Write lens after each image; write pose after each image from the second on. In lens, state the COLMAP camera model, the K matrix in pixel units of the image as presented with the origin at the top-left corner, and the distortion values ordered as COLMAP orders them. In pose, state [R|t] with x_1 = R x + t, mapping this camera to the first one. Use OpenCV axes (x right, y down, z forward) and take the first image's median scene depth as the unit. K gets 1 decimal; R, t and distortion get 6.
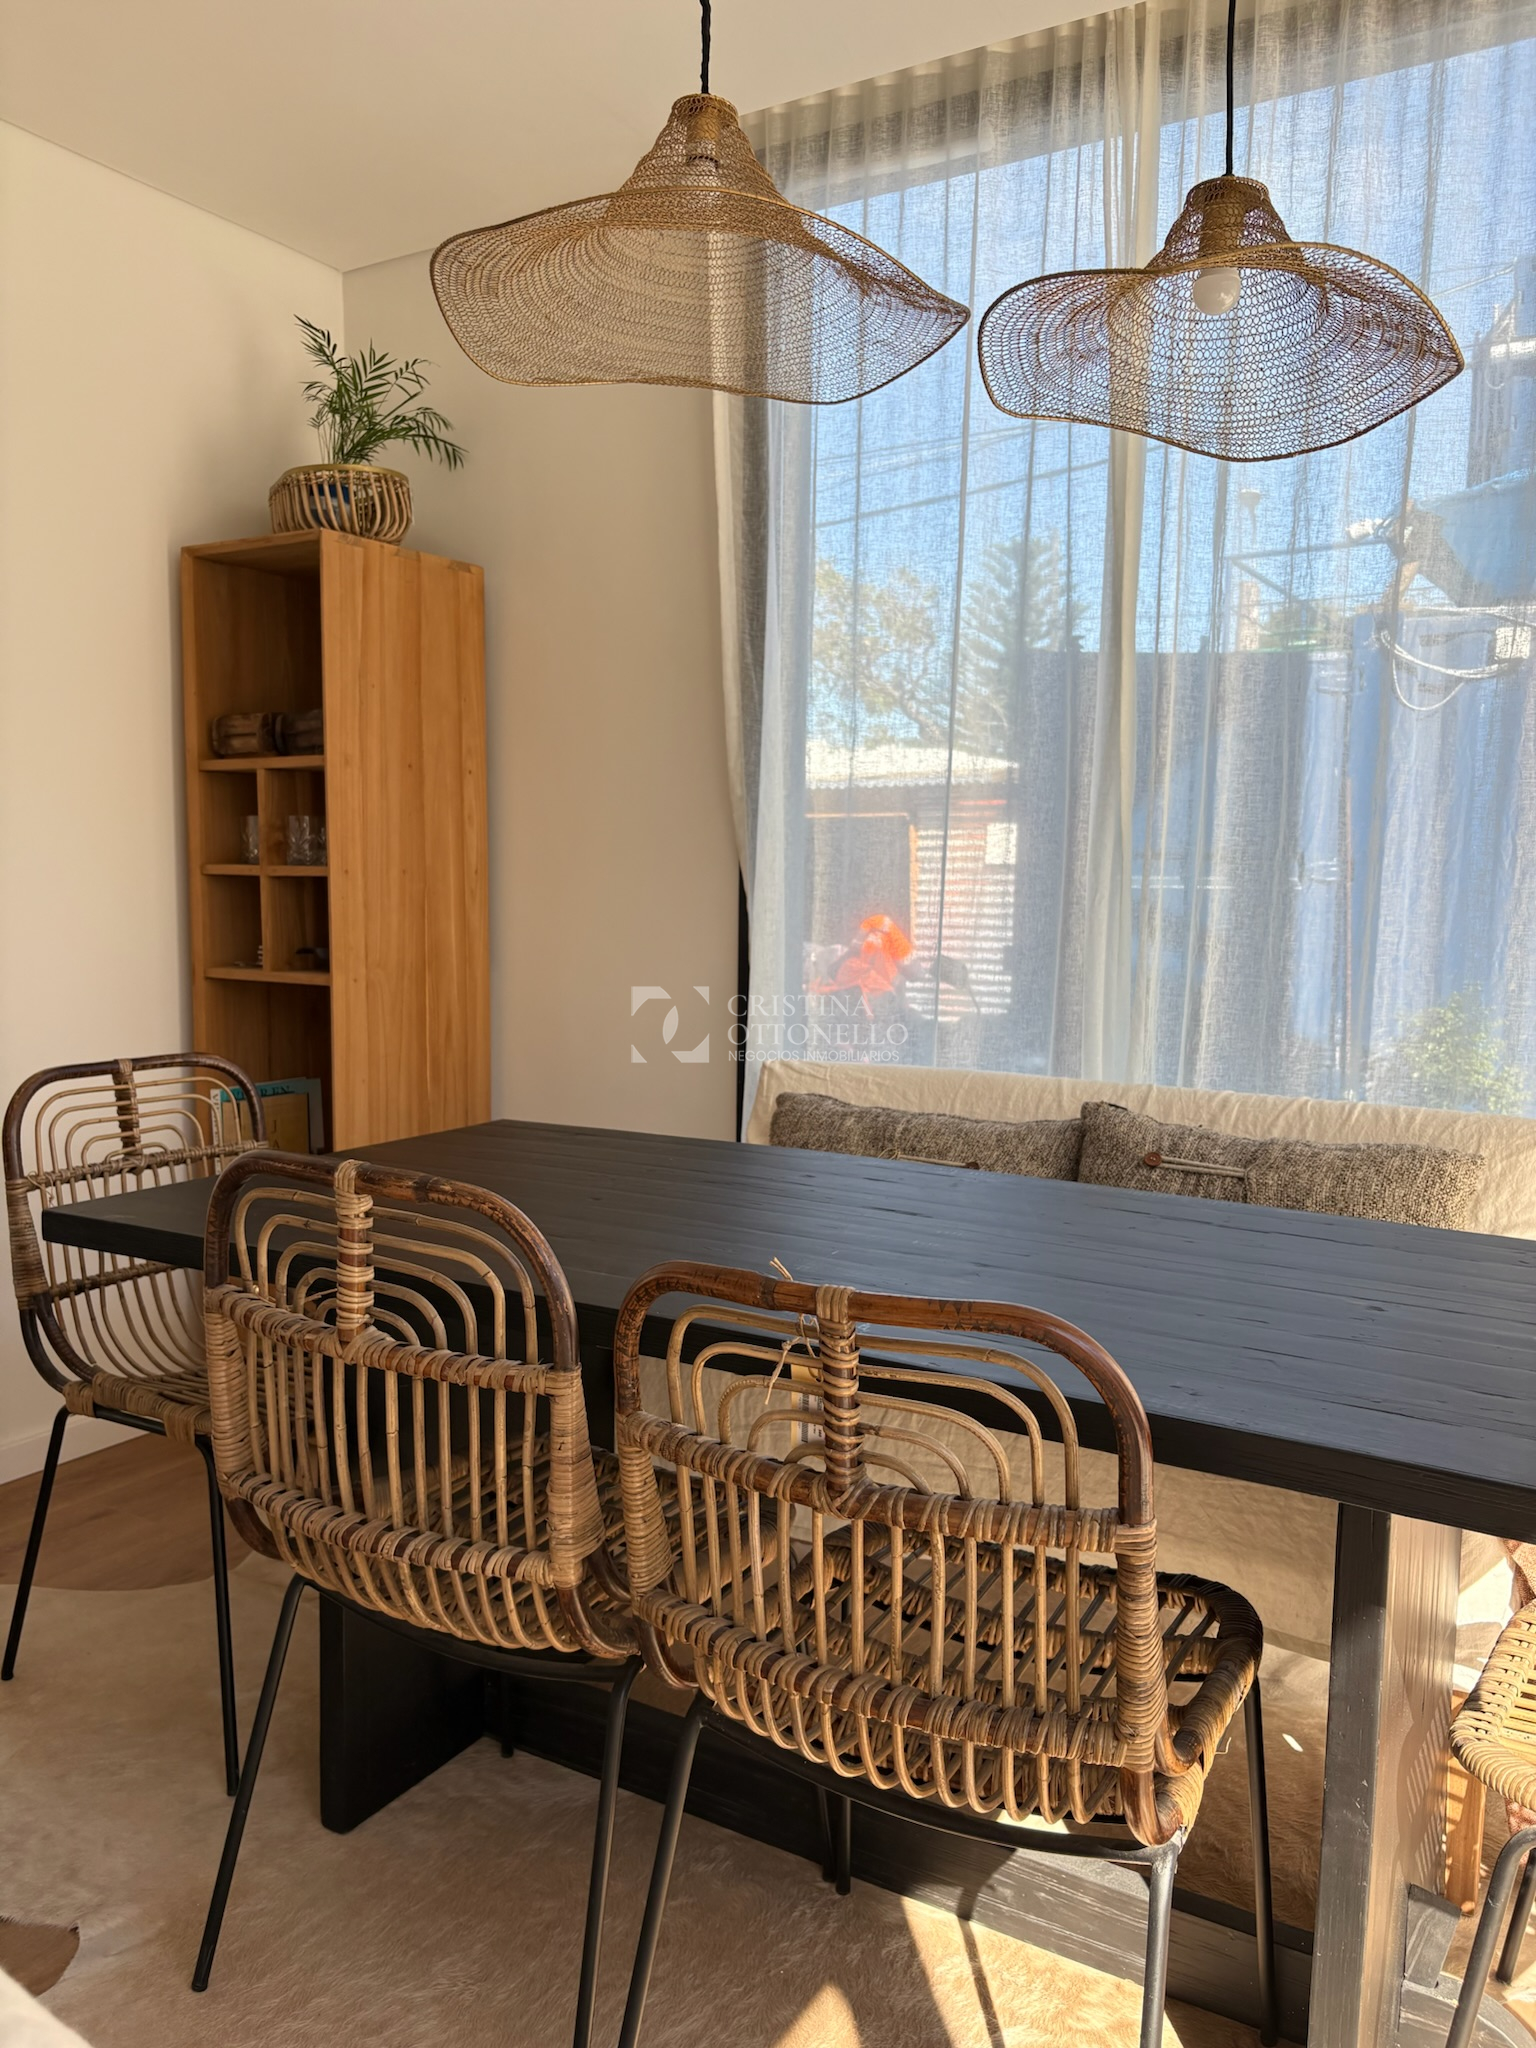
lens RADIAL K [[1543.4, 0, 773.1], [0, 1543.4, 1025.7], [0, 0, 1]] dist [0.009338, -0.009904]
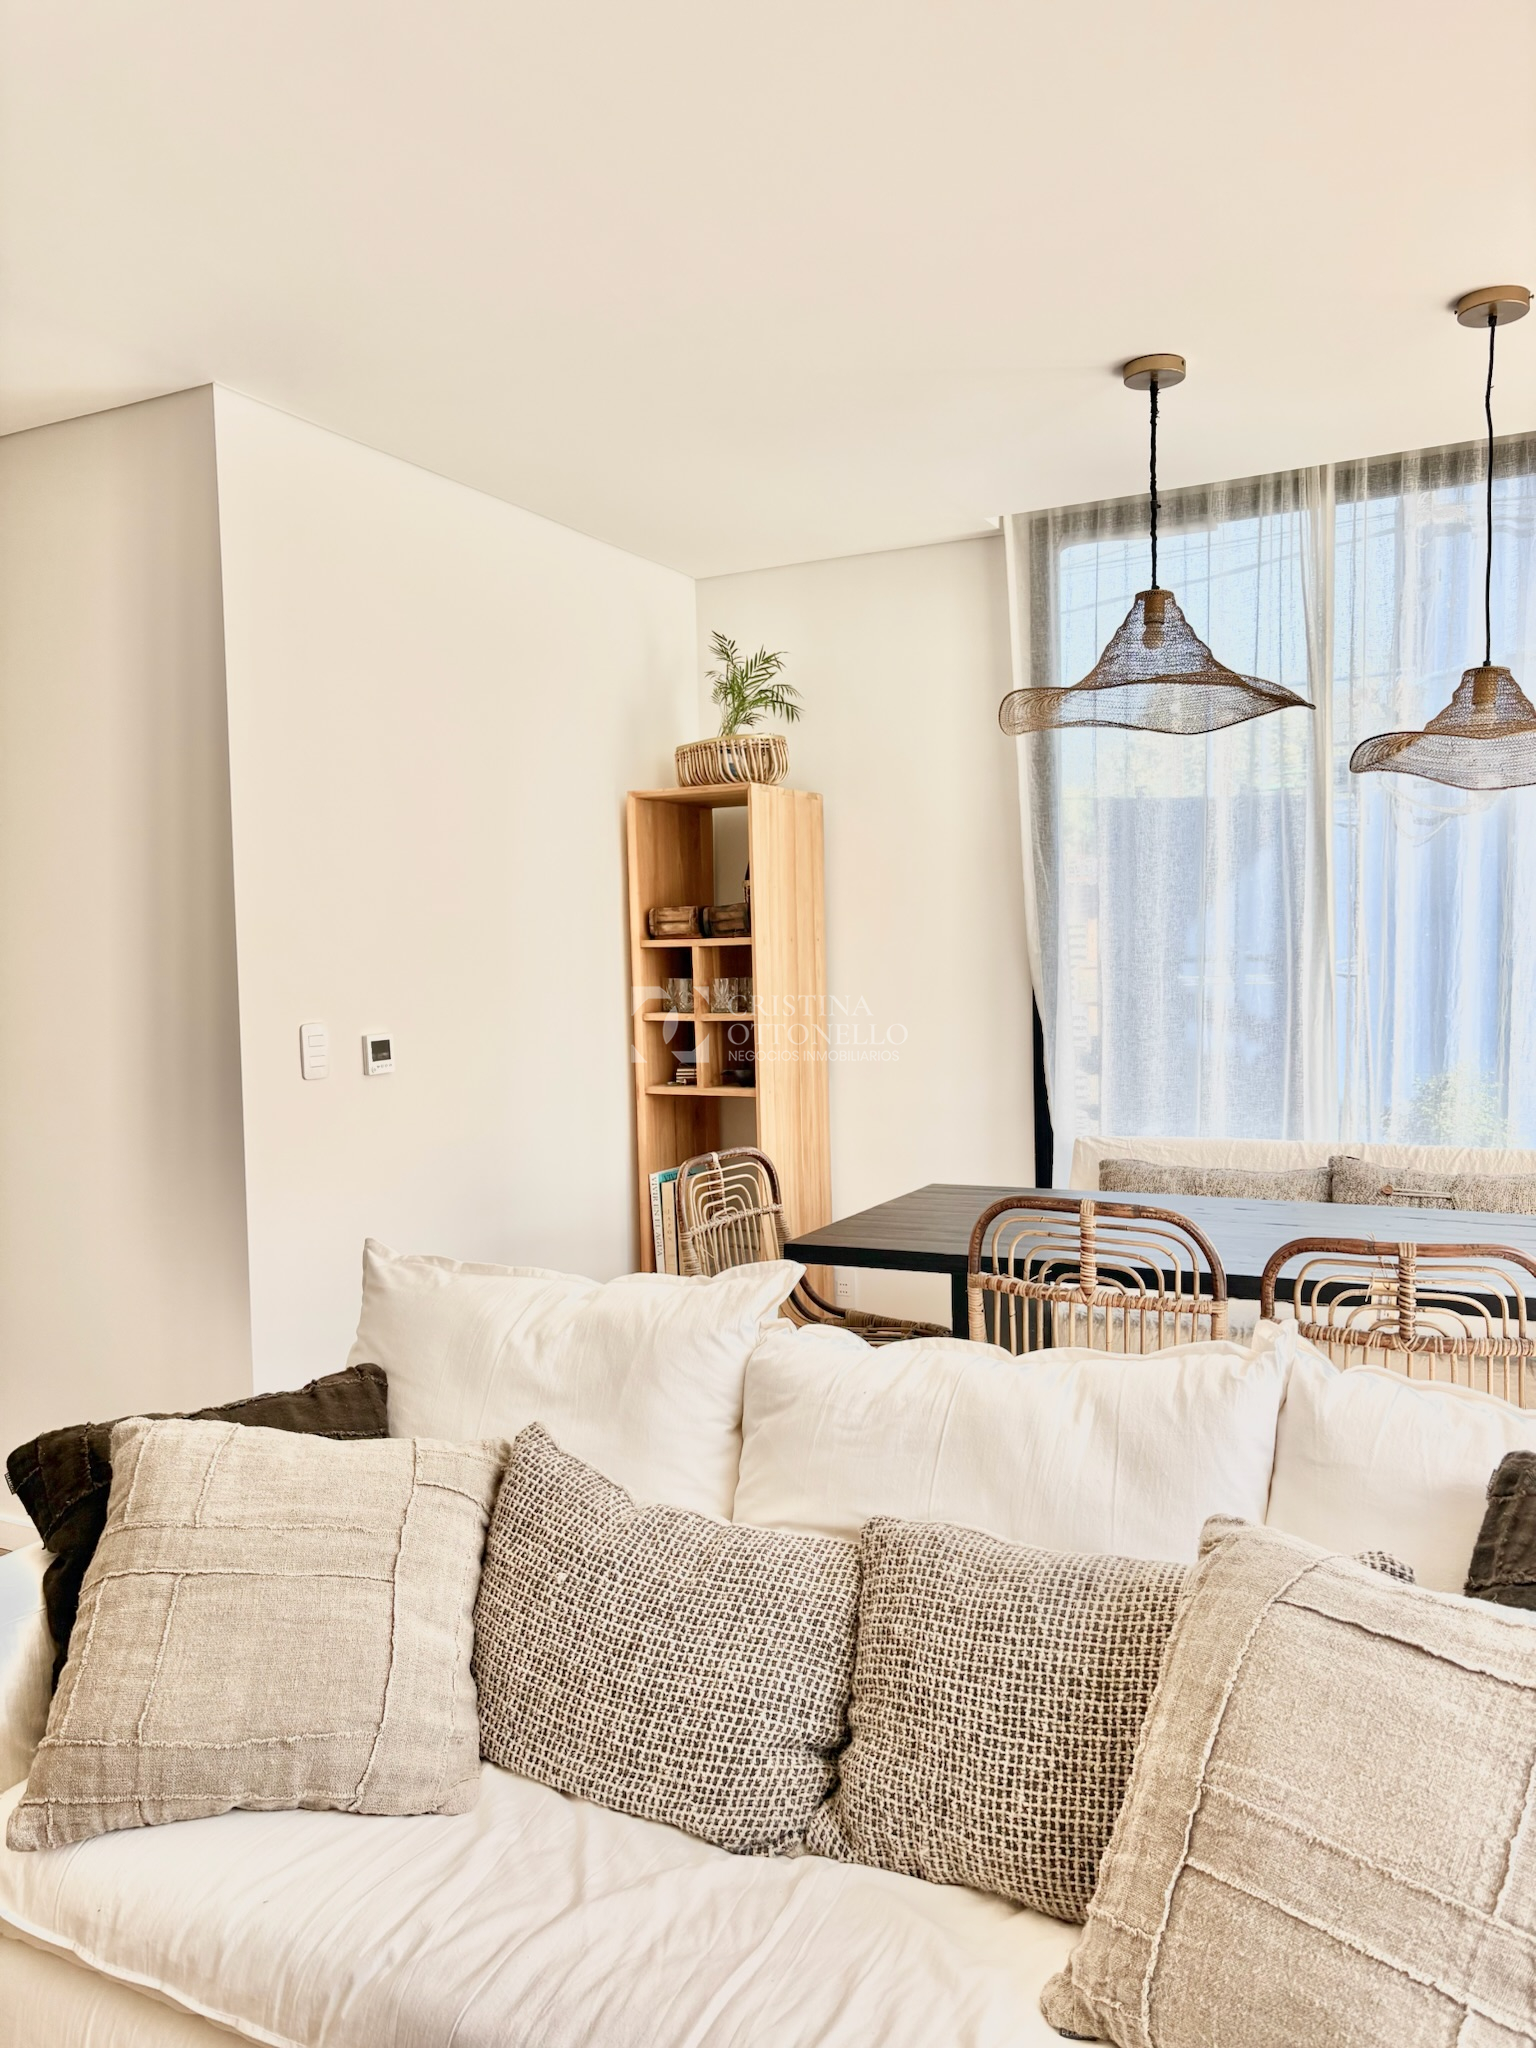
lens RADIAL K [[1543.4, 0, 762.5], [0, 1543.4, 1029.9], [0, 0, 1]] dist [0.009338, -0.009904]
pose [[0.997546, -0.038685, 0.058362, -0.363352], [0.041372, 0.998105, -0.045556, -0.023675], [-0.056489, 0.047858, 0.997256, -0.414935]]
